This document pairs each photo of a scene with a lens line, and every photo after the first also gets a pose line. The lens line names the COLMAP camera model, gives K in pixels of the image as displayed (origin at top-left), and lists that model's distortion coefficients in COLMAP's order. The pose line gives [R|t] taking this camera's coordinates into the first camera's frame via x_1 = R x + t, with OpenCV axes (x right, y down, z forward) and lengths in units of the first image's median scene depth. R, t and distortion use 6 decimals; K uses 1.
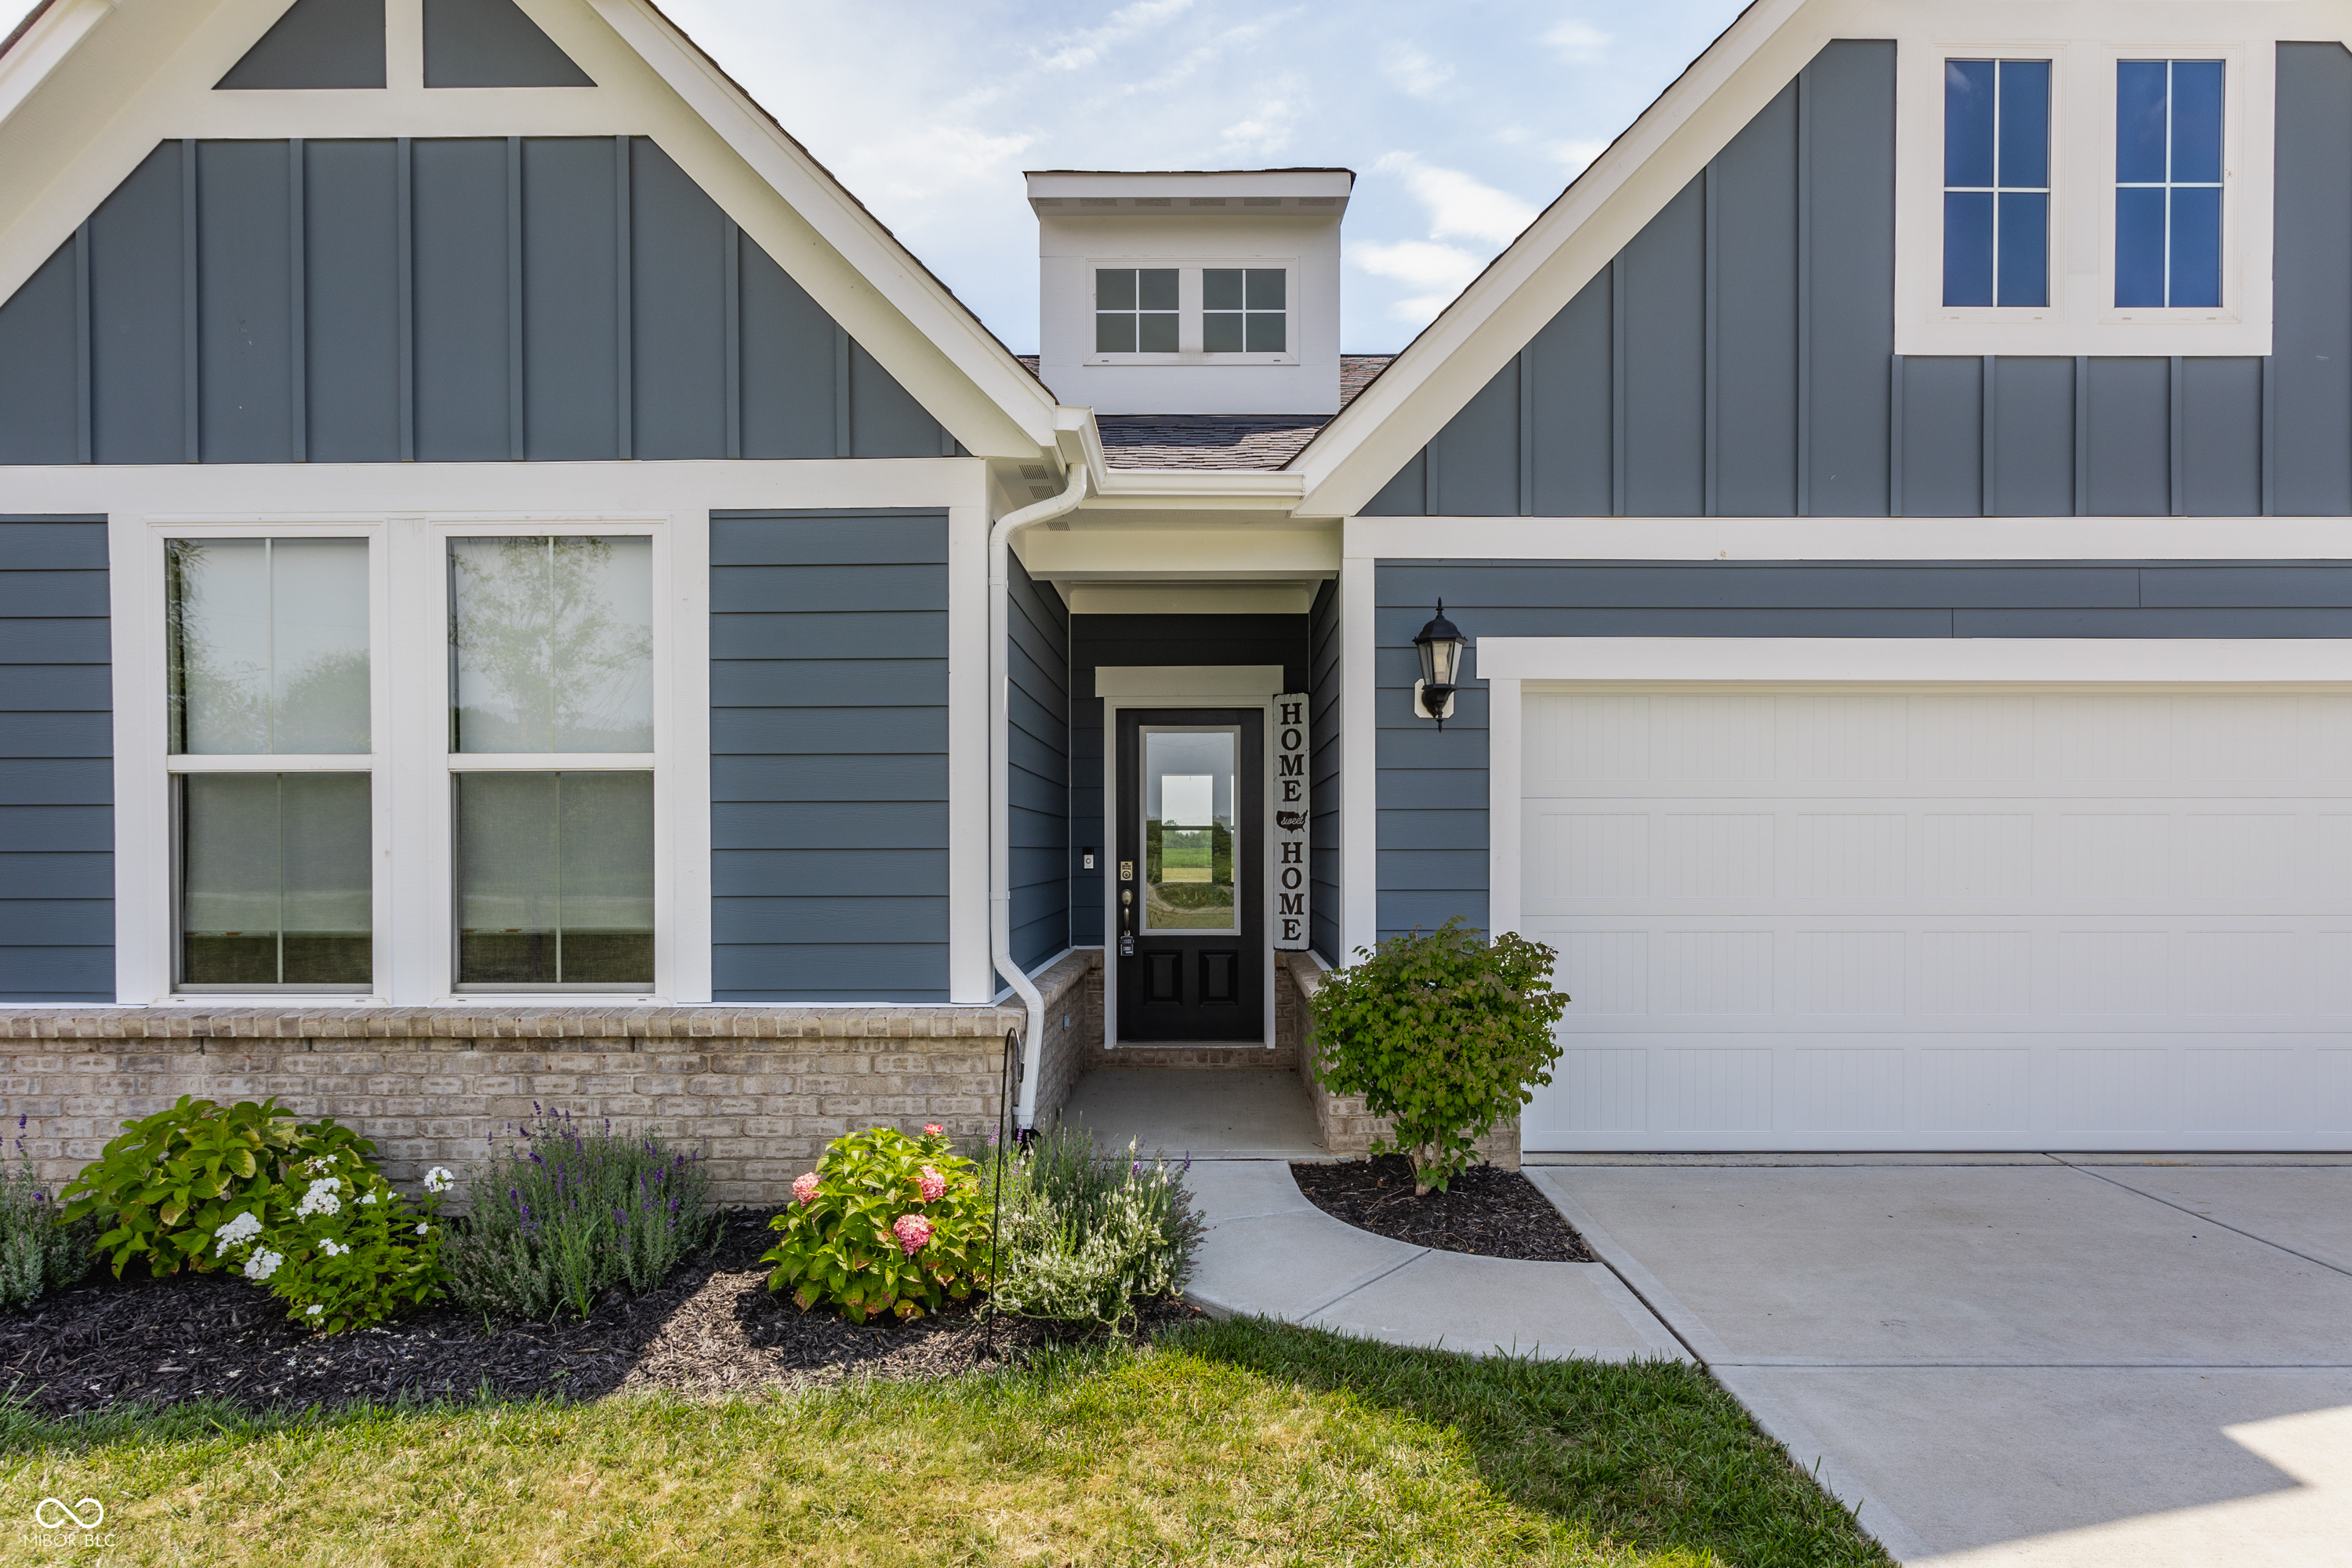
lens RADIAL K [[1335.8, 0, 1205.4], [0, 1335.8, 868.0], [0, 0, 1]] dist [-0.011552, 0.003195]
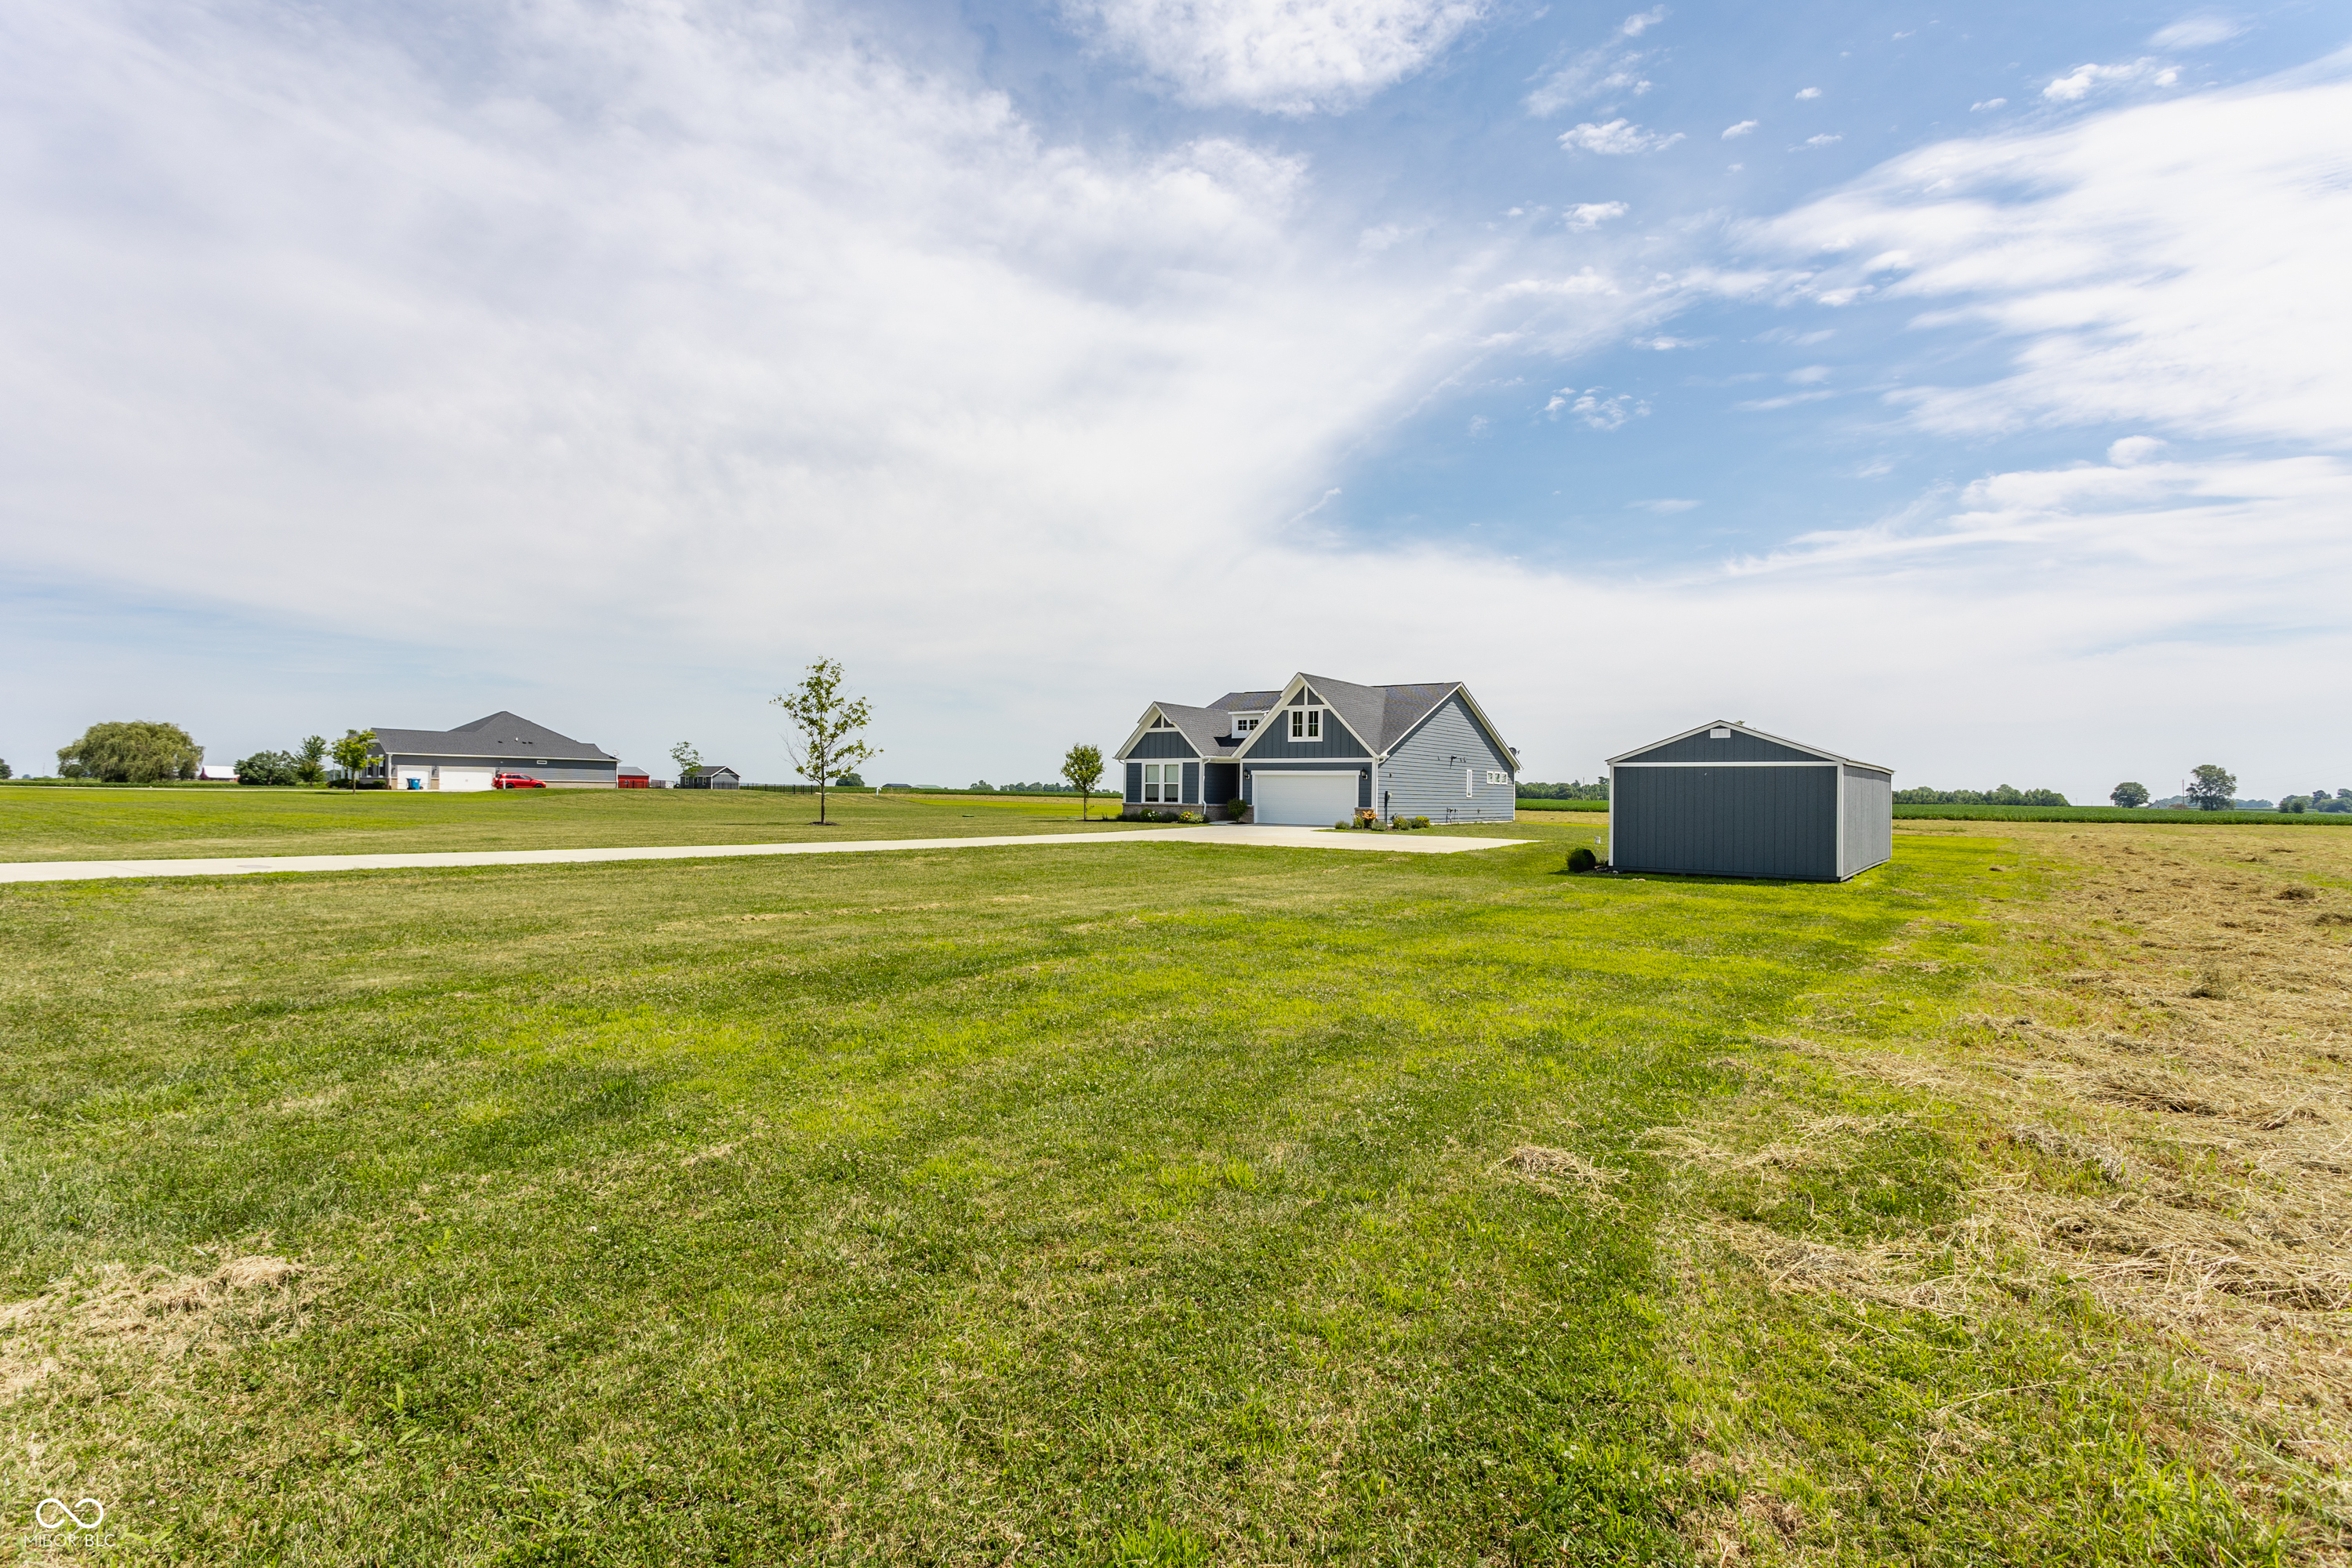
lens RADIAL K [[1123.2, 0, 1176.0], [0, 1123.2, 784.0], [0, 0, 1]] dist [0.010129, -0.000295]
pose [[0.828901, 0.008092, -0.559337, 5.204971], [-0.023951, 0.999492, -0.021033, 0.139537], [0.558883, 0.030831, 0.828673, -7.365125]]
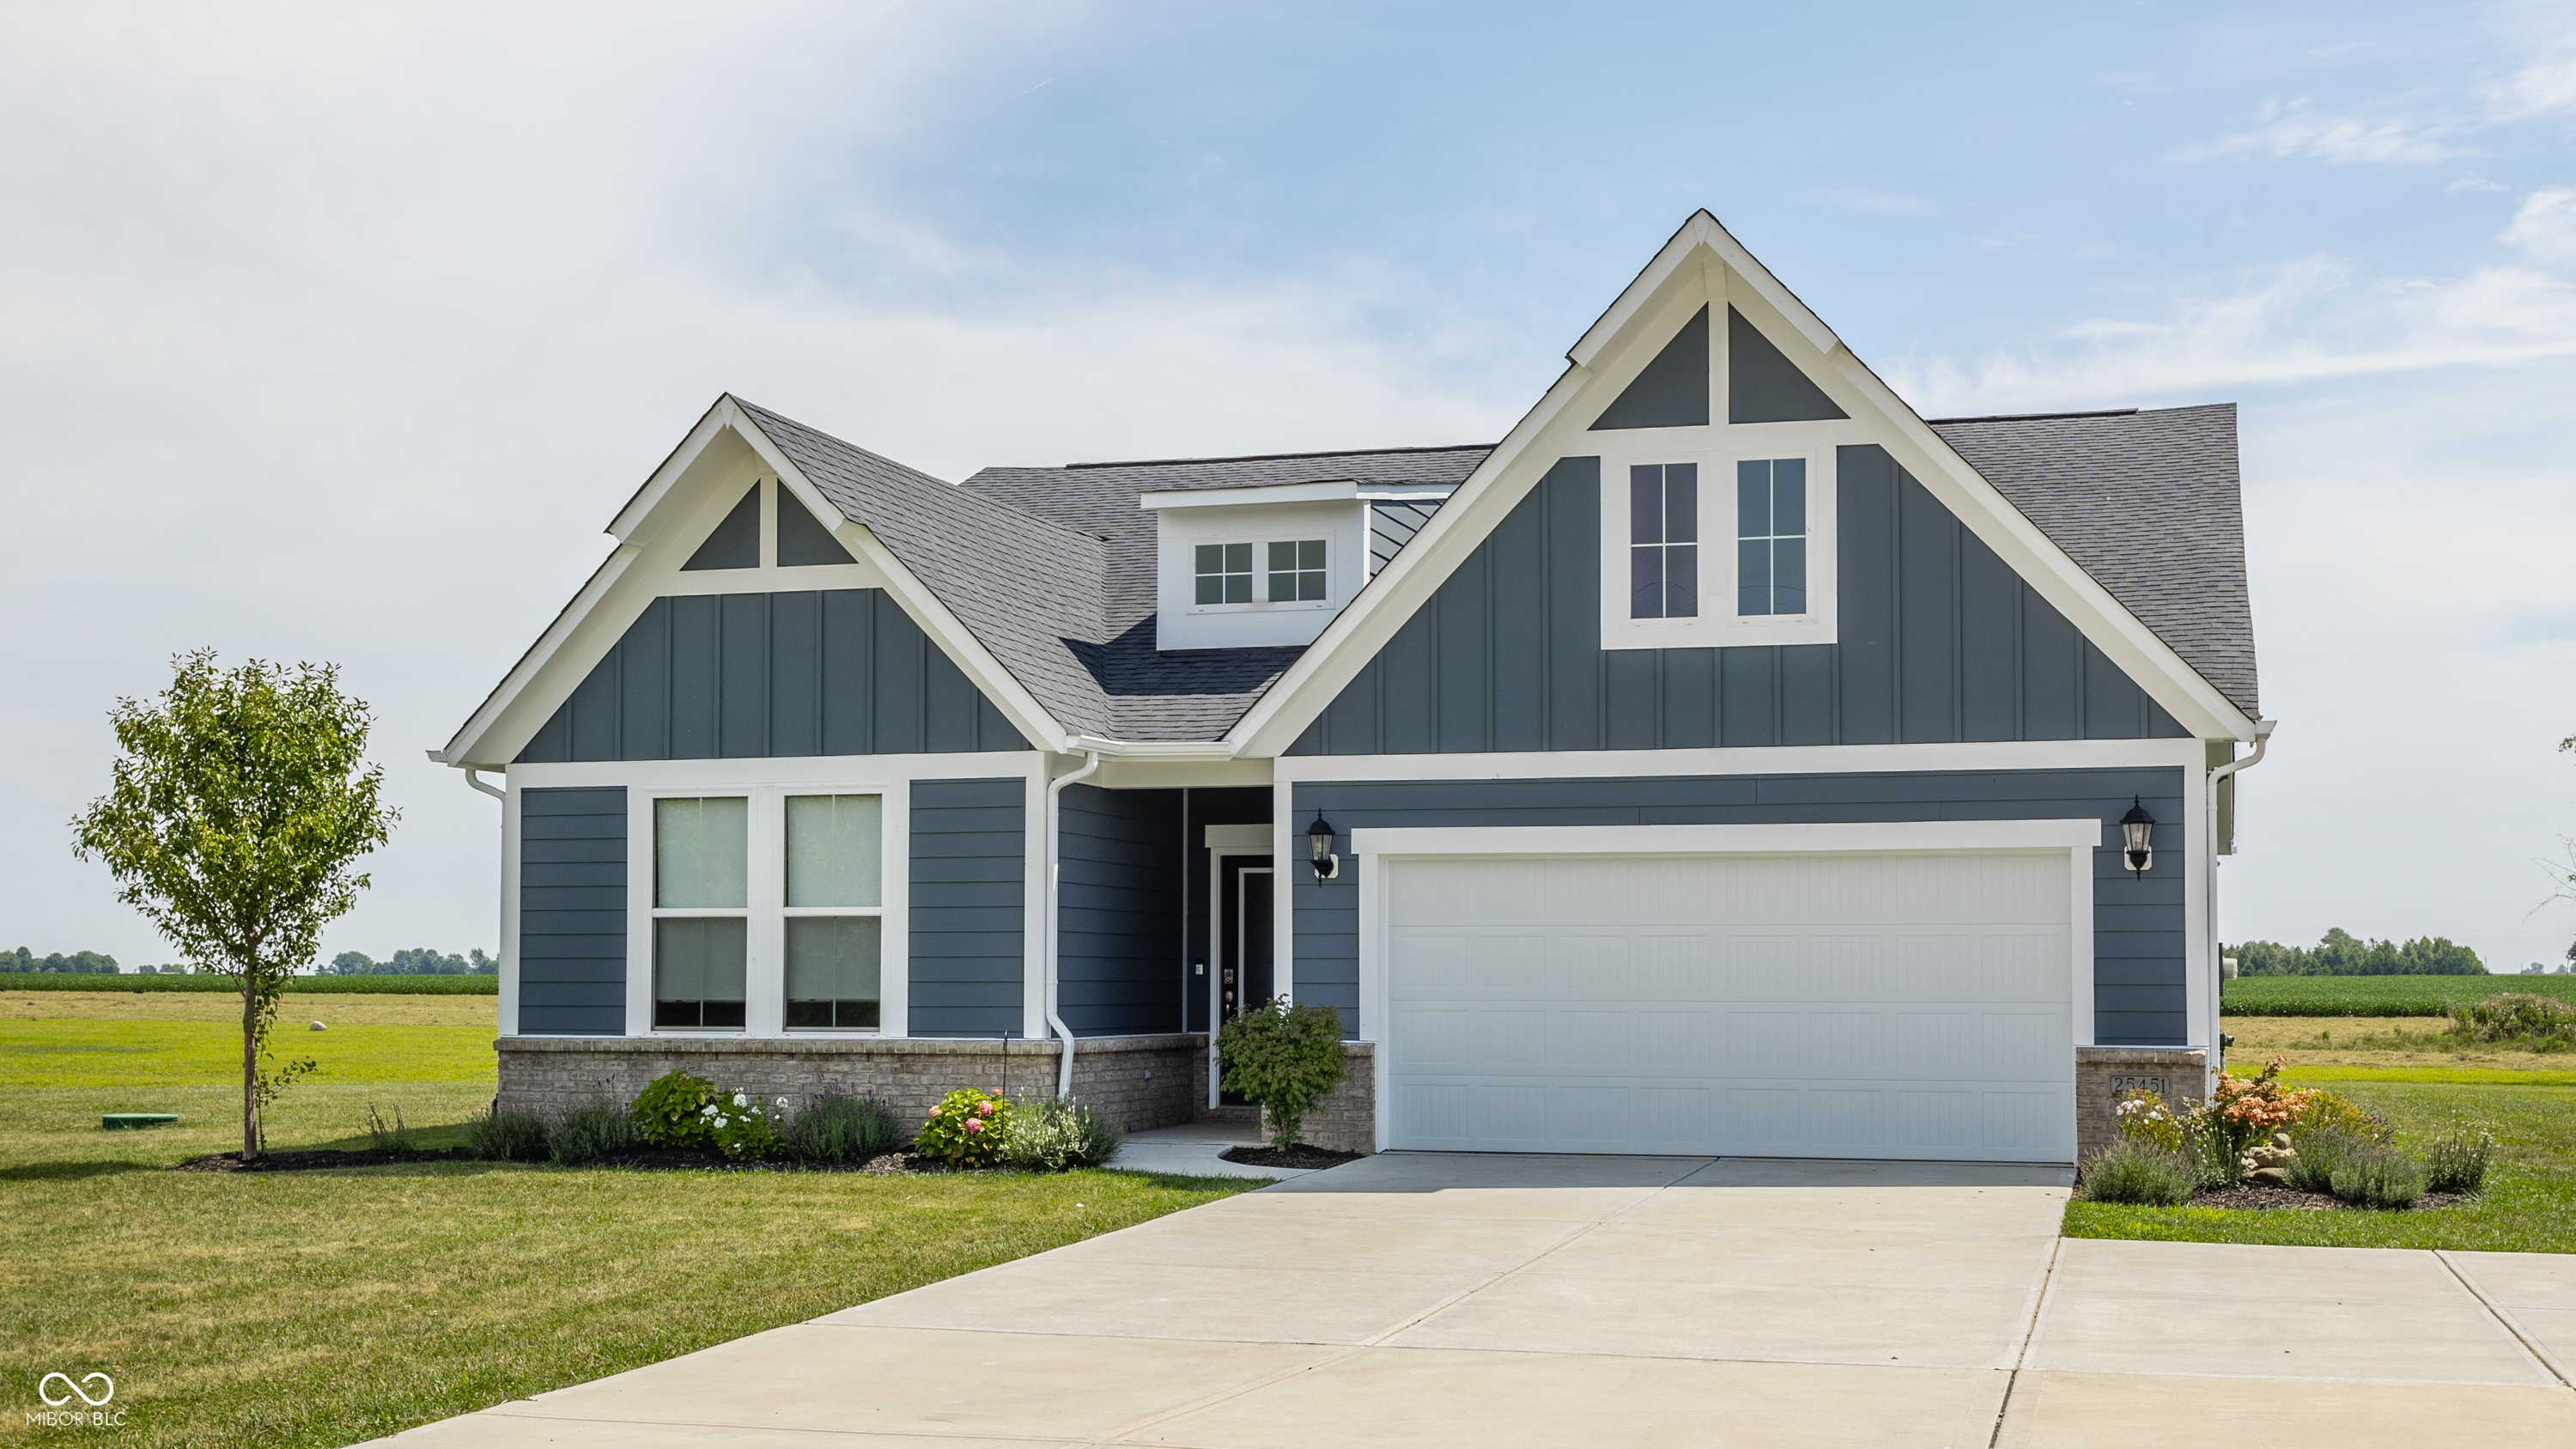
lens RADIAL K [[2883.7, 0, 1393.8], [0, 2883.7, 875.7], [0, 0, 1]] dist [0.004023, -0.051191]
pose [[0.963398, -0.006602, -0.267995, 1.400458], [-0.006982, 0.998740, -0.049705, 0.070001], [0.267985, 0.049757, 0.962137, -2.780256]]
